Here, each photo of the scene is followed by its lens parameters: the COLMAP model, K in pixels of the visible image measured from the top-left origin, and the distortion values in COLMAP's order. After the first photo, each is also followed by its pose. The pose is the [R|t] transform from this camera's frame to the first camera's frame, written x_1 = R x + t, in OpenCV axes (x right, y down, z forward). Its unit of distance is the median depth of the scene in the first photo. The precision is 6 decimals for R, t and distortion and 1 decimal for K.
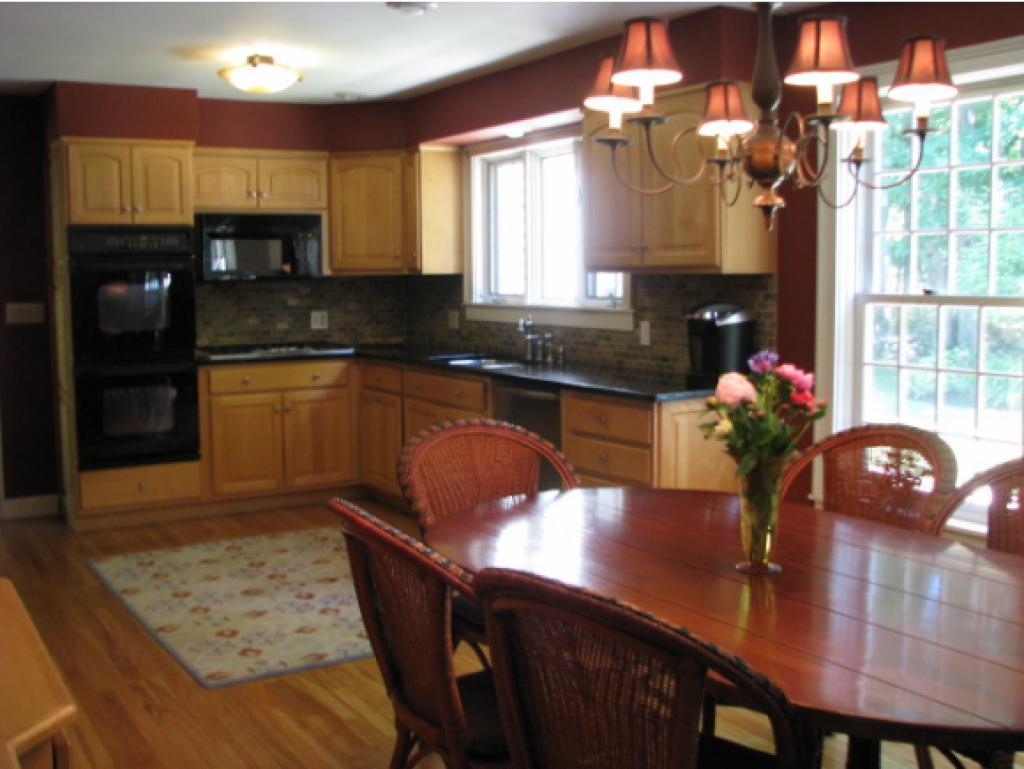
lens RADIAL K [[1161.1, 0, 512.0], [0, 1161.1, 384.5], [0, 0, 1]] dist [-0.128008, 0.011256]
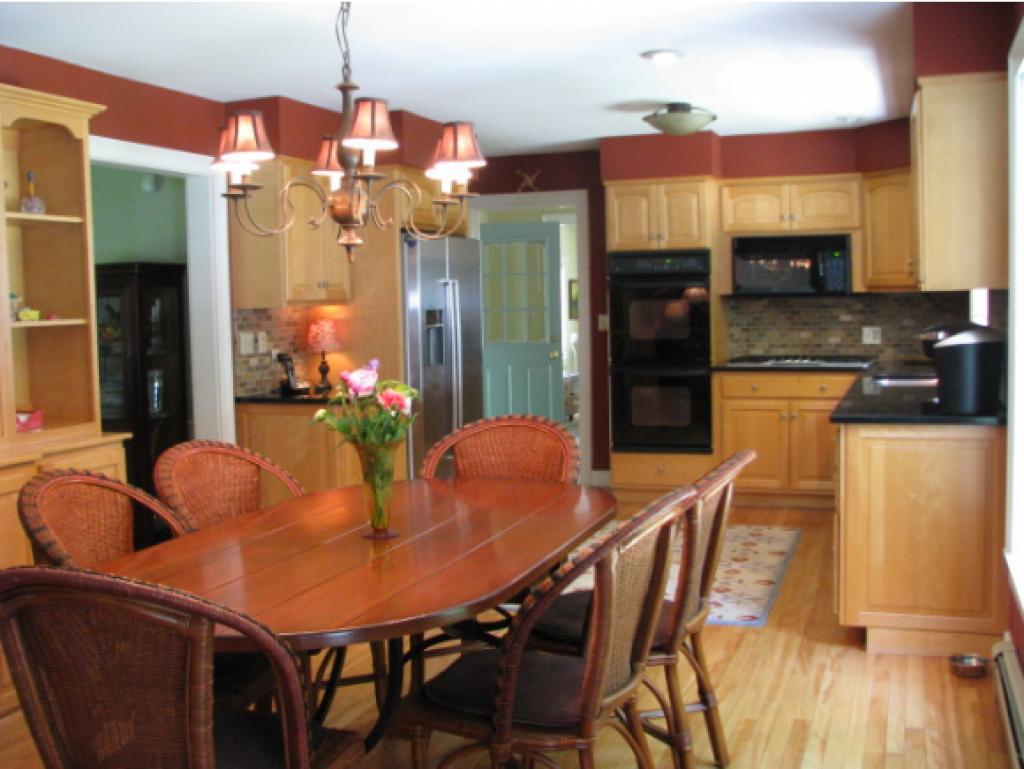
lens RADIAL K [[1135.7, 0, 512.0], [0, 1135.7, 384.5], [0, 0, 1]] dist [-0.059202, 0.007937]
pose [[0.642648, 0.054878, -0.764193, 0.423242], [-0.061688, 0.997899, 0.019785, -0.012597], [0.763674, 0.034427, 0.644684, 0.112586]]
